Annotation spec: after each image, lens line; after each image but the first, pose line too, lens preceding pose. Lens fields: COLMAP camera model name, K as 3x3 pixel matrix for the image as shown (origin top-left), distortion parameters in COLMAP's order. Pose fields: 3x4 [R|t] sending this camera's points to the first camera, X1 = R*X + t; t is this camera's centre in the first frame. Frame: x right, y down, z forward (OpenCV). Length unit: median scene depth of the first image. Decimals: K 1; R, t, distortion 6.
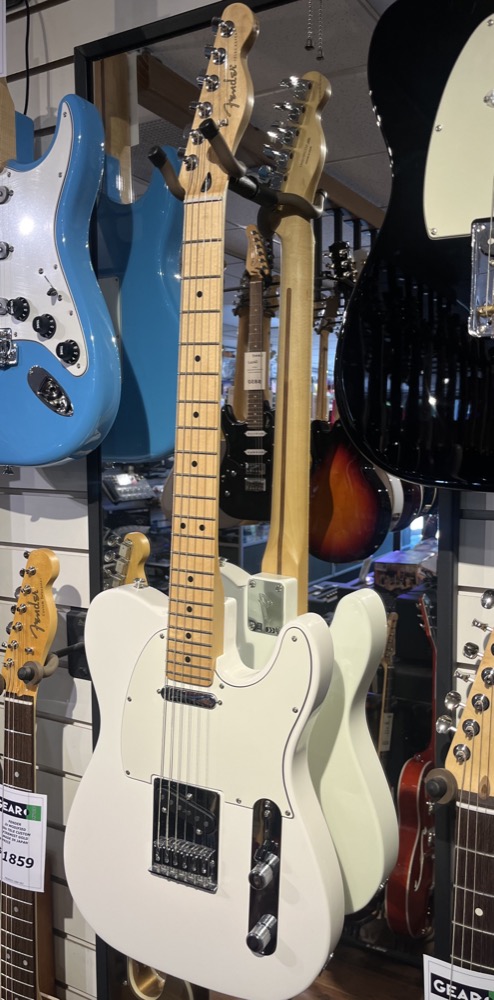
lens RADIAL K [[756.7, 0, 256.1], [0, 756.7, 509.5], [0, 0, 1]] dist [0.006254, -0.009342]
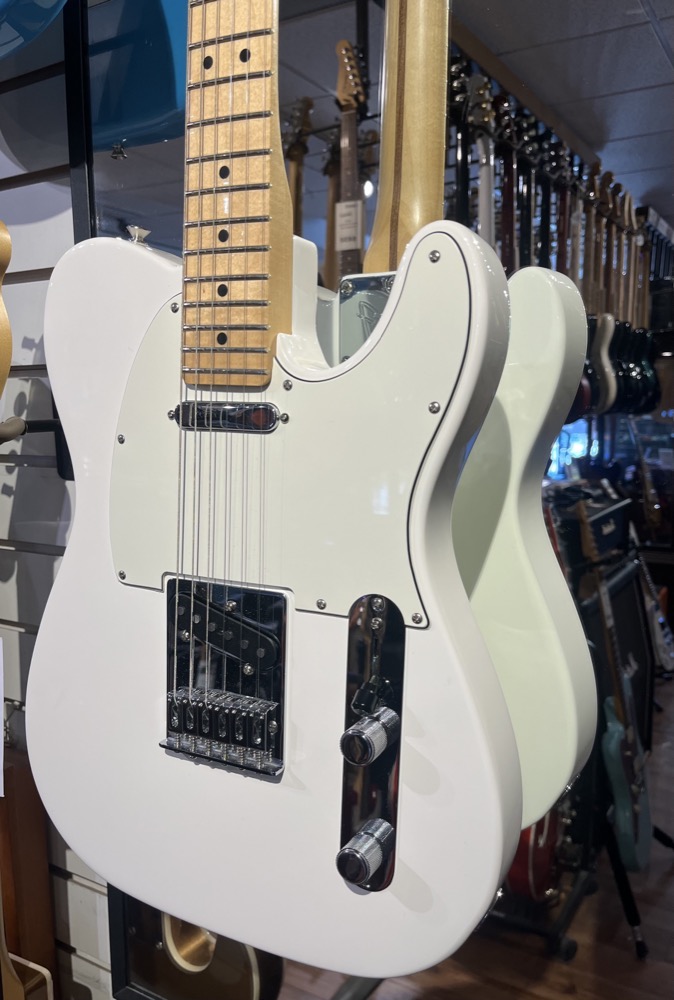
lens RADIAL K [[790.1, 0, 332.7], [0, 790.1, 529.9], [0, 0, 1]] dist [0.012662, 0.010696]
pose [[0.999781, -0.001879, -0.020837, -0.003624], [0.003333, 0.997545, 0.069951, 0.285165], [0.020654, -0.070005, 0.997333, 0.445513]]
